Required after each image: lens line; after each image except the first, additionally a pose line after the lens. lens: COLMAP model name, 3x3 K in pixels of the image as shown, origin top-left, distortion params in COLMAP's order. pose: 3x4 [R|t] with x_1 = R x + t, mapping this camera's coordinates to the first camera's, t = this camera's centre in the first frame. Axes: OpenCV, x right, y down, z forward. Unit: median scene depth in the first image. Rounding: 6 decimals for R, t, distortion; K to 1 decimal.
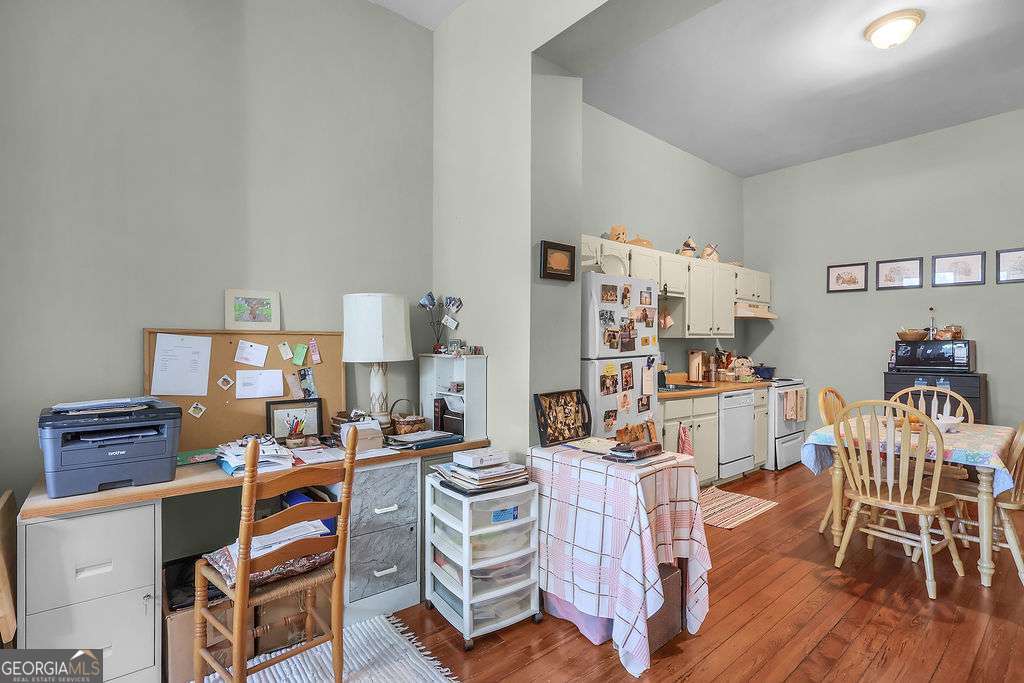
lens RADIAL K [[500.9, 0, 514.9], [0, 500.9, 344.4], [0, 0, 1]] dist [-0.002879, -0.000416]
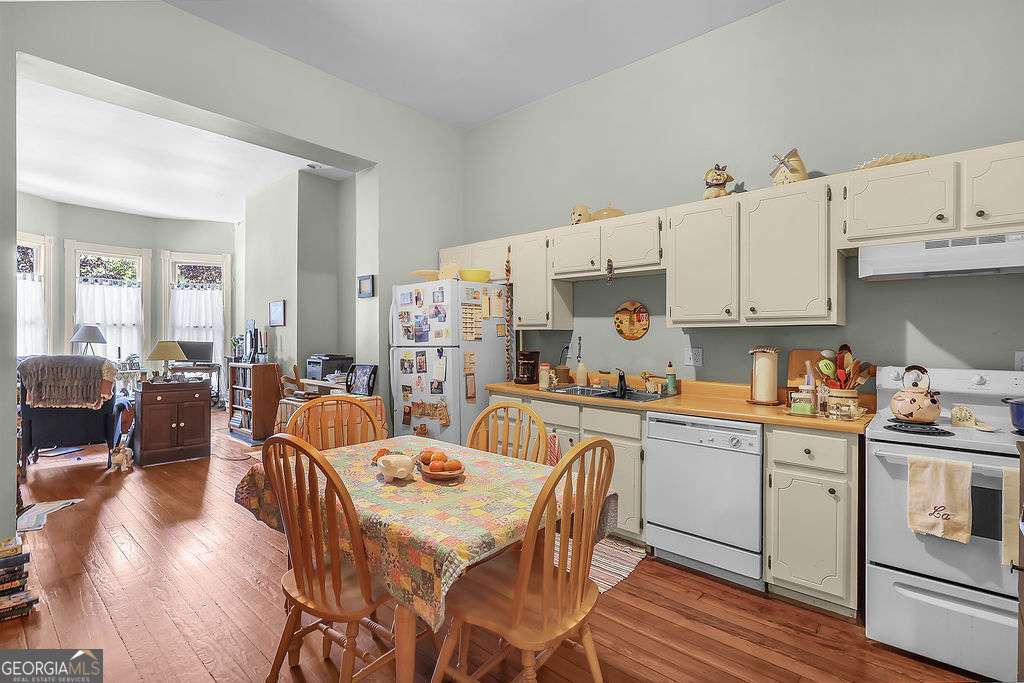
lens RADIAL K [[476.5, 0, 508.9], [0, 476.5, 335.8], [0, 0, 1]] dist [0.000404, 0.000133]
pose [[0.136456, -0.002068, -0.990644, 1.146691], [-0.003230, 0.999992, -0.002533, 0.000087], [0.990641, 0.003546, 0.136448, 0.840923]]
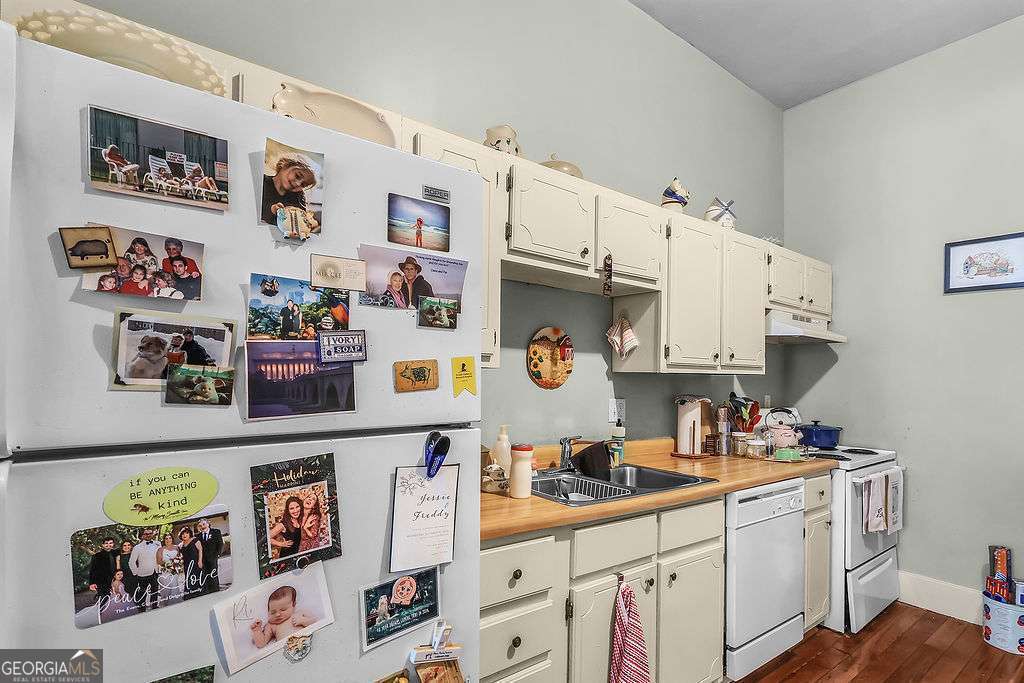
lens RADIAL K [[494.4, 0, 513.2], [0, 494.4, 371.8], [0, 0, 1]] dist [0.000351, -0.000168]
pose [[0.997165, 0.012564, -0.074185, 0.279001], [-0.013918, 0.999745, -0.017764, -0.003772], [0.073943, 0.018746, 0.997086, 0.604487]]
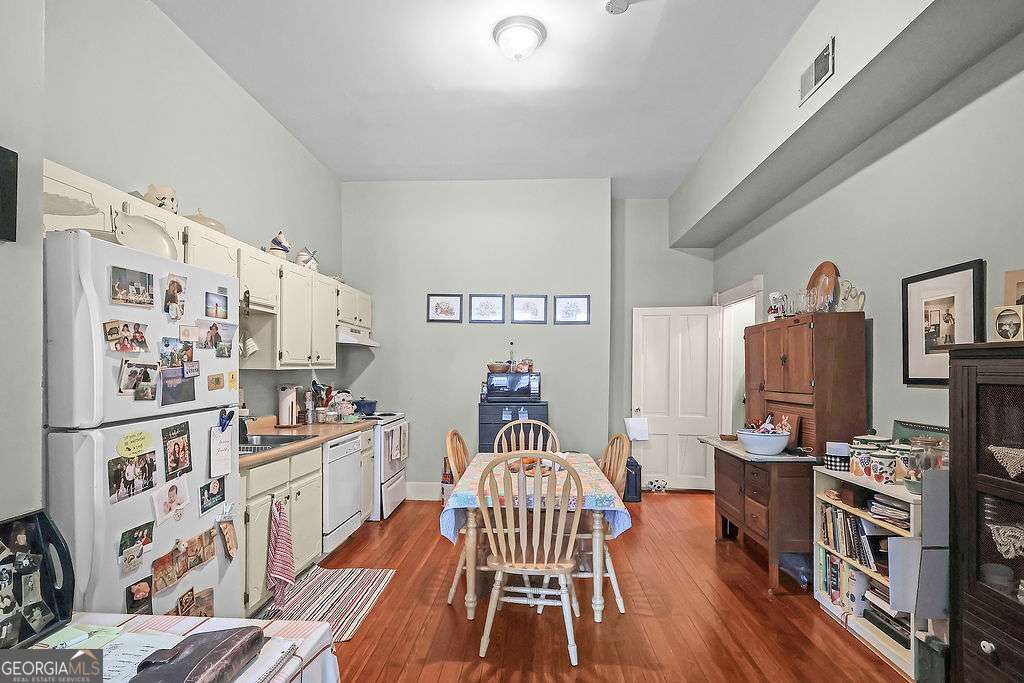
lens RADIAL K [[494.4, 0, 513.2], [0, 494.4, 371.8], [0, 0, 1]] dist [0.000351, -0.000168]
pose [[0.693018, -0.002089, 0.720917, 0.075121], [-0.003732, 0.999972, 0.006485, -0.019010], [-0.720910, -0.007184, 0.692991, 0.307986]]
